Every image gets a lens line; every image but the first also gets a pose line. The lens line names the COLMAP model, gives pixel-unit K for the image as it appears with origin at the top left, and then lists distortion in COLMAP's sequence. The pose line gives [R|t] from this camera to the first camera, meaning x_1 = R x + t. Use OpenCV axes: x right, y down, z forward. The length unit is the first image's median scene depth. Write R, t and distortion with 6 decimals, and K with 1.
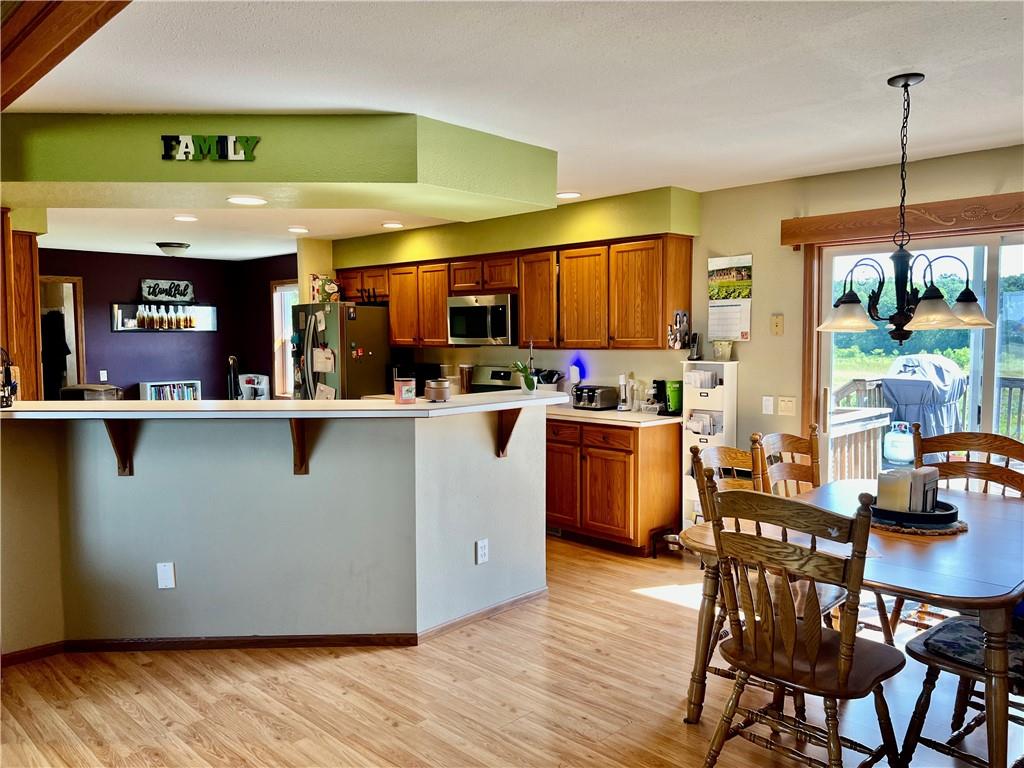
lens RADIAL K [[775.6, 0, 509.1], [0, 775.6, 381.1], [0, 0, 1]] dist [0.047173, -0.041996]
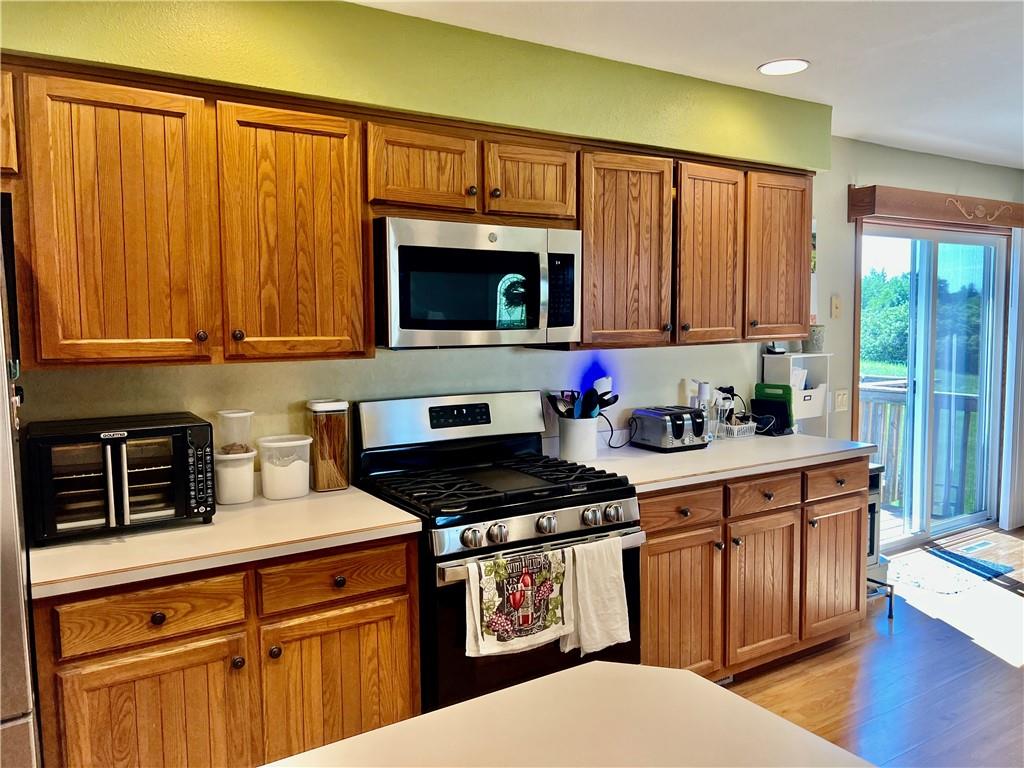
lens RADIAL K [[775.6, 0, 515.2], [0, 775.6, 375.4], [0, 0, 1]] dist [0.047173, -0.041996]
pose [[0.227236, -0.077699, 0.970735, -0.542908], [0.055659, 0.996219, 0.066709, -0.070153], [-0.972248, 0.038872, 0.230701, 1.096629]]
